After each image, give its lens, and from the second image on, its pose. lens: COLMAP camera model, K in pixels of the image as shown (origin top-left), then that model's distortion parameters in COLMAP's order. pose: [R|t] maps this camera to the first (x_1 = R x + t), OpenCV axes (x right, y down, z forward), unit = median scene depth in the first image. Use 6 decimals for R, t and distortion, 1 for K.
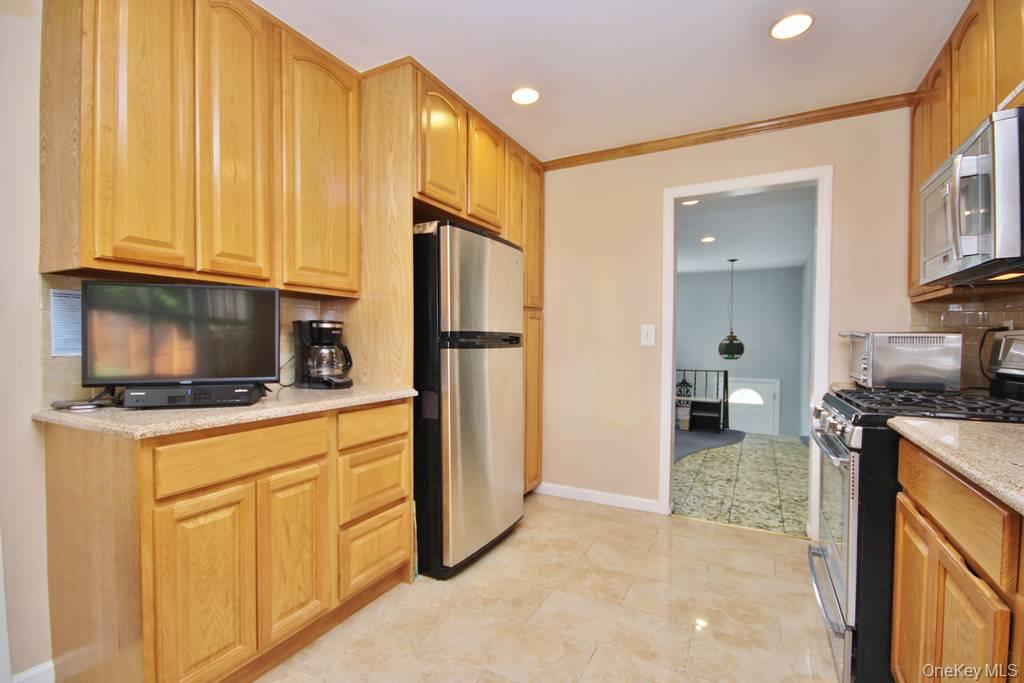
lens RADIAL K [[479.1, 0, 512.0], [0, 479.1, 341.5], [0, 0, 1]] dist [0.024453, -0.023951]
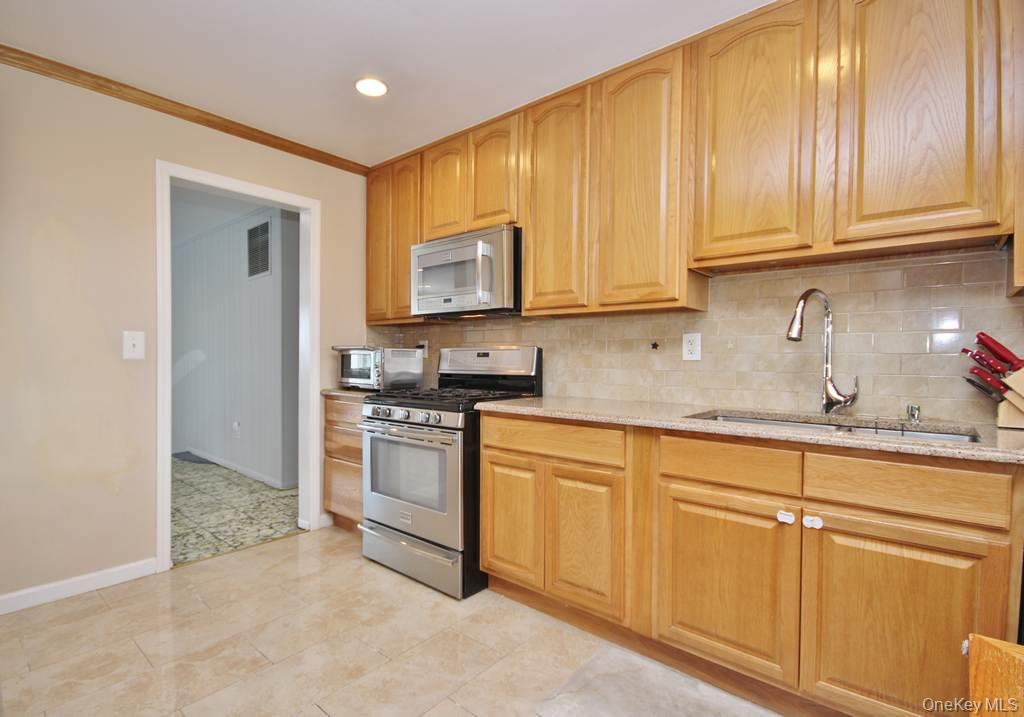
lens RADIAL K [[490.8, 0, 512.0], [0, 490.8, 358.5], [0, 0, 1]] dist [-0.000016, -0.011172]
pose [[0.208934, -0.008189, 0.977896, -0.349785], [-0.003630, 0.999952, 0.009149, -0.001511], [-0.977923, -0.005461, 0.208894, 0.270041]]
